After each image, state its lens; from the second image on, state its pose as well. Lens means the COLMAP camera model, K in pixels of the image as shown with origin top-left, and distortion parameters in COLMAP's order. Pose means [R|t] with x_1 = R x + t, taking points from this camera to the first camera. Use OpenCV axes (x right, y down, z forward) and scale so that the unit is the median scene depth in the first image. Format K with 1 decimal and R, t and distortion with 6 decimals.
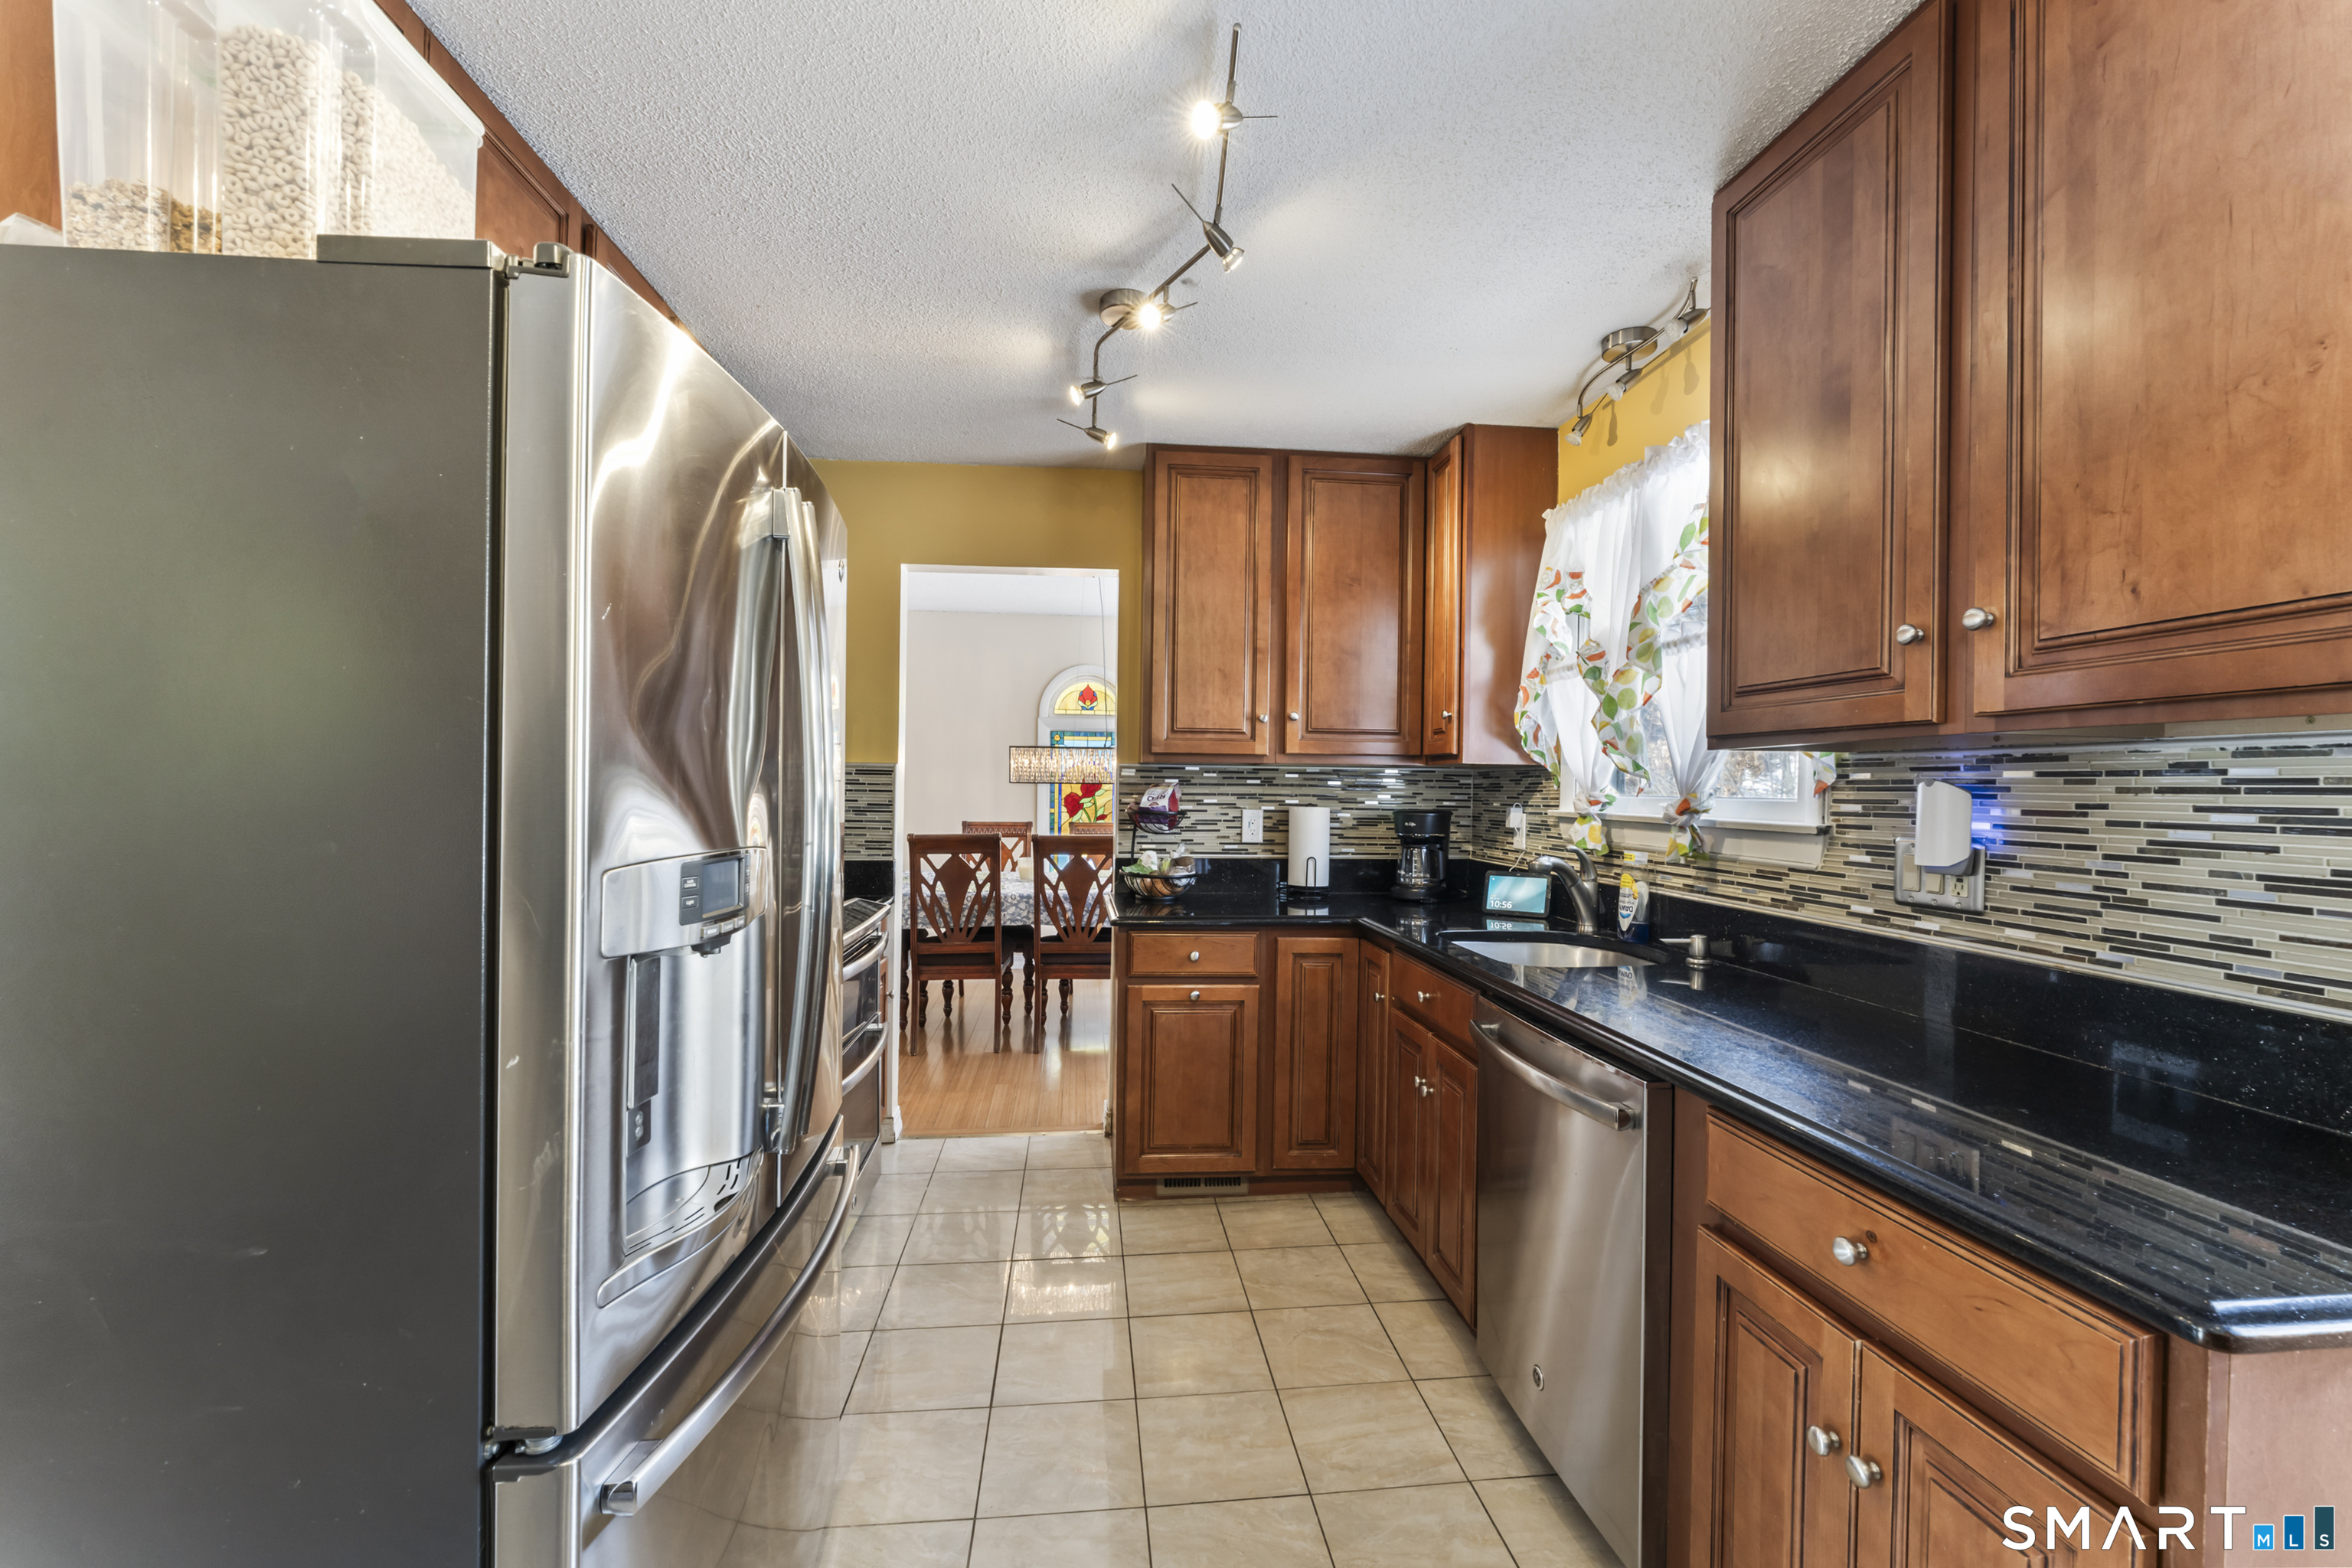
lens RADIAL K [[945.7, 0, 1155.0], [0, 945.7, 789.1], [0, 0, 1]] dist [-0.000331, -0.000088]
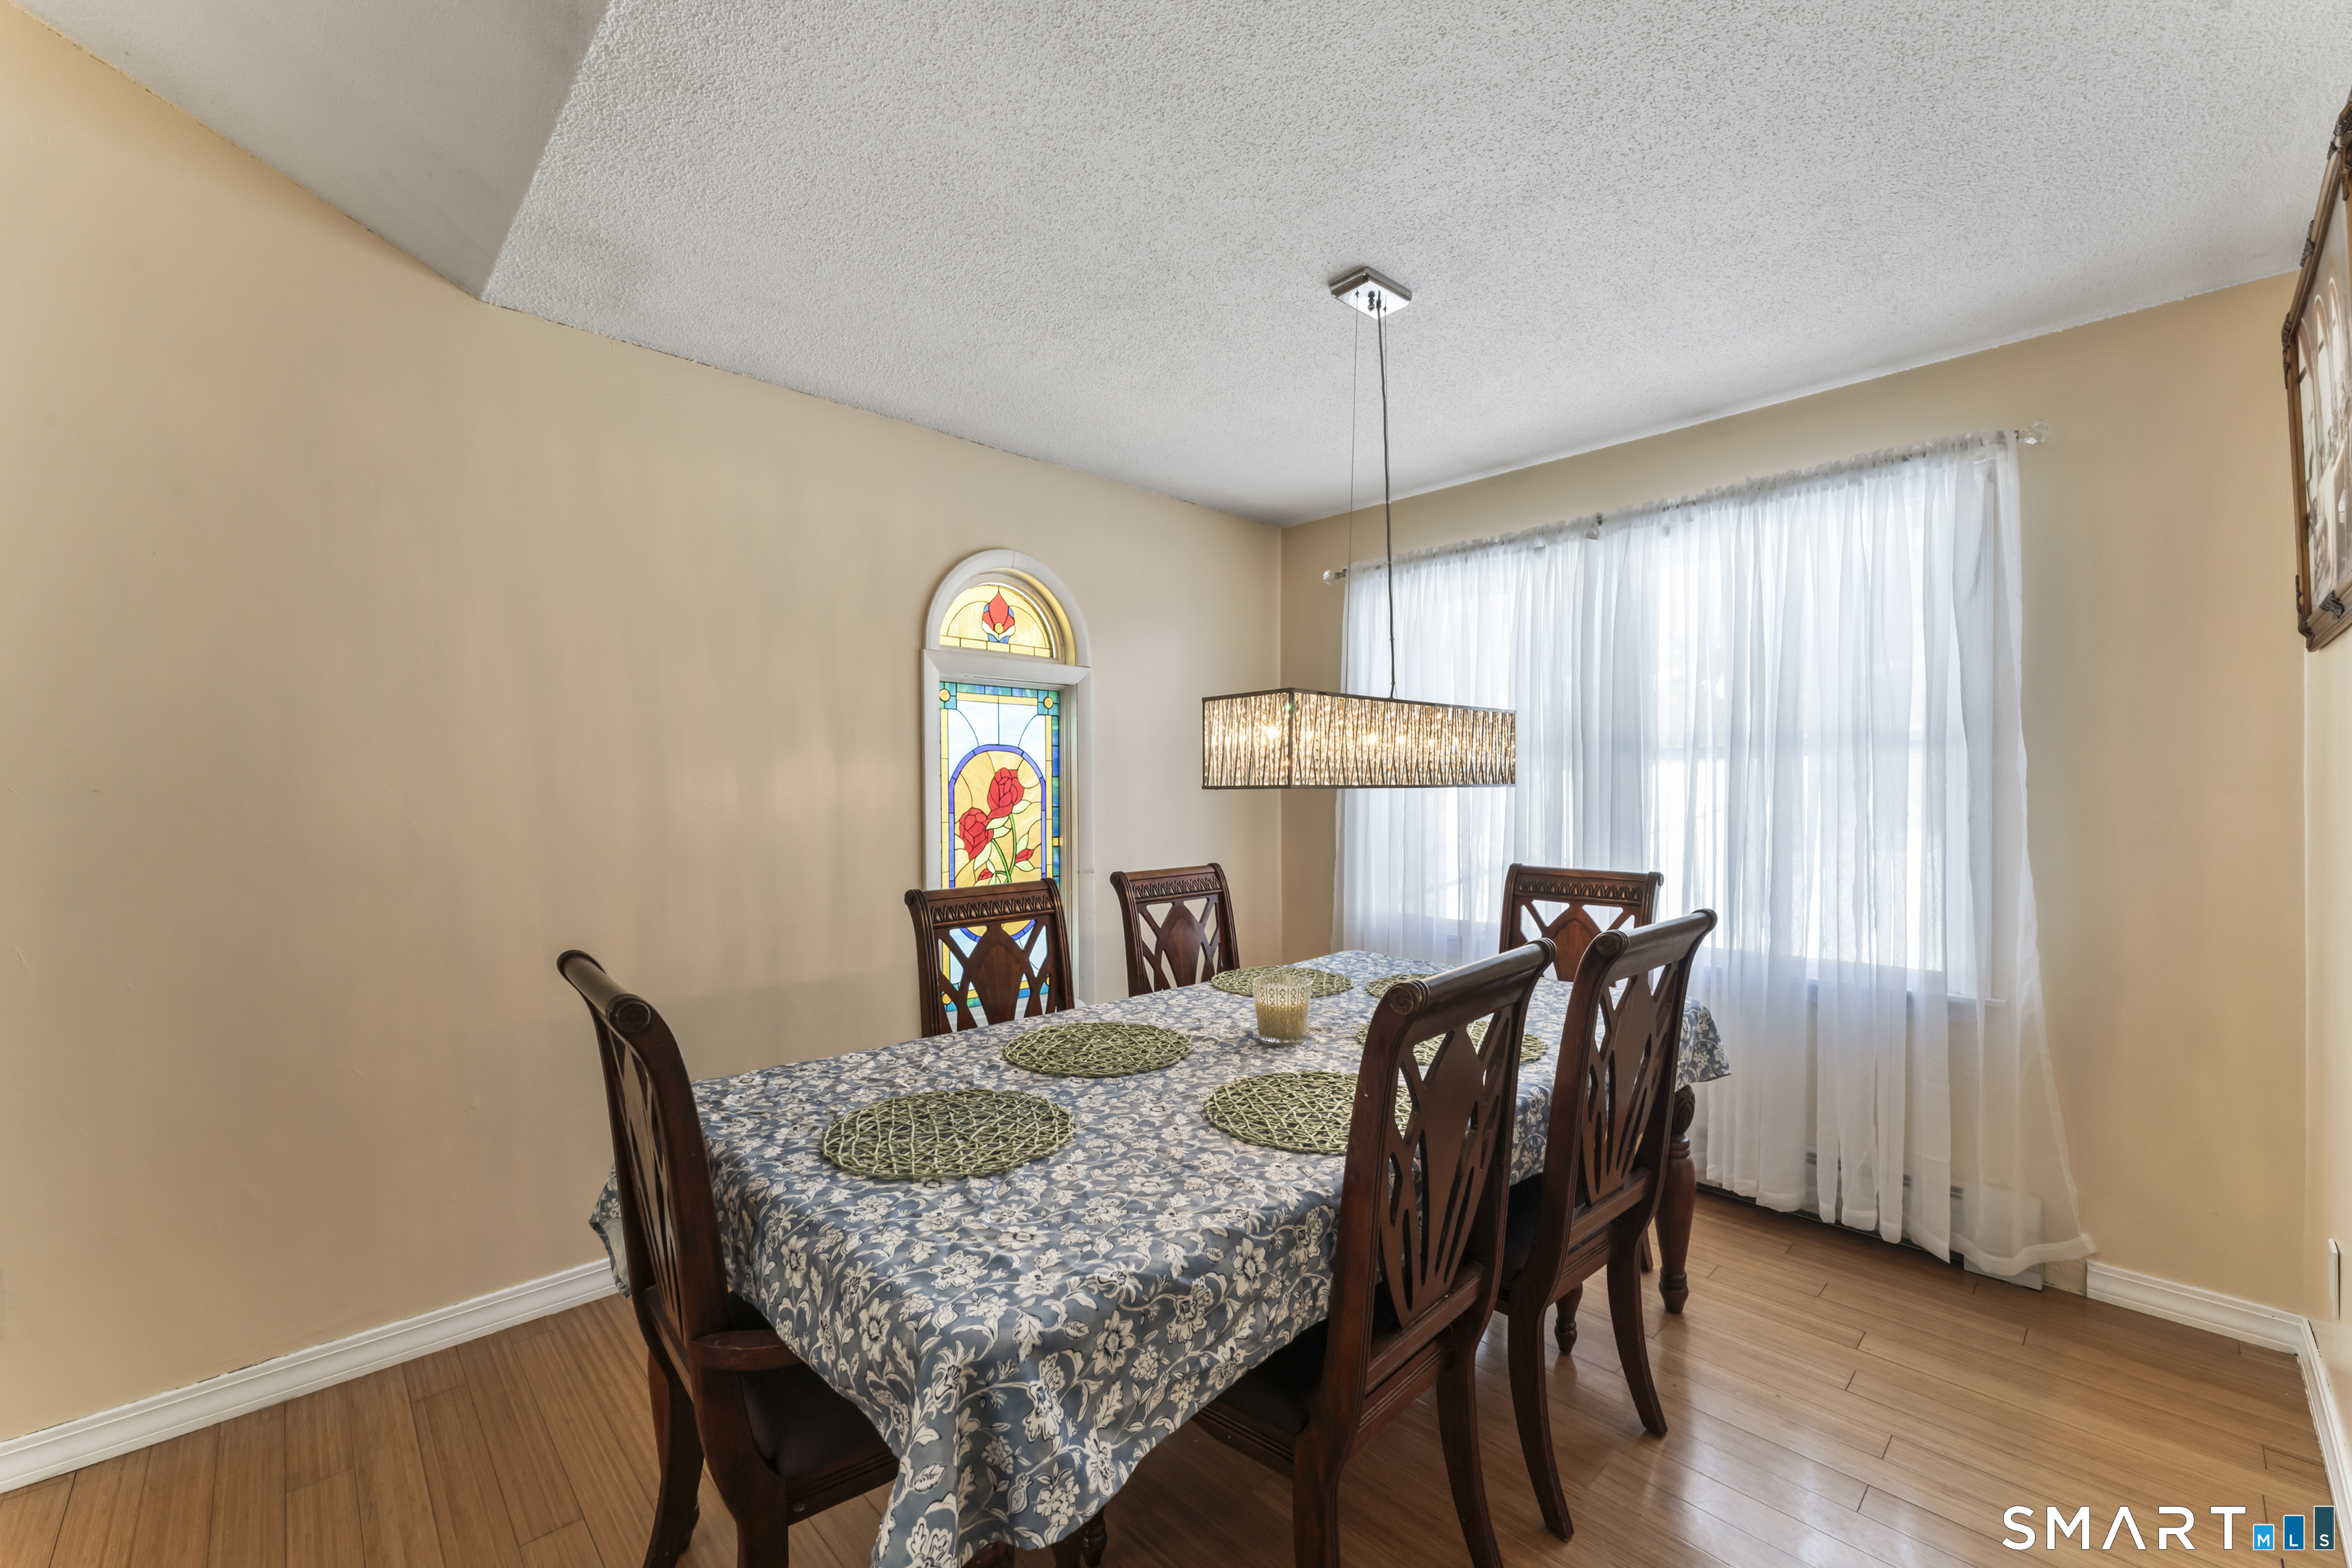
lens RADIAL K [[945.7, 0, 1155.0], [0, 945.7, 789.1], [0, 0, 1]] dist [-0.000331, -0.000088]
pose [[0.794311, -0.012820, 0.607377, -0.316211], [0.012078, 0.999913, 0.005310, -0.006550], [-0.607392, 0.003118, 0.794396, 0.551238]]
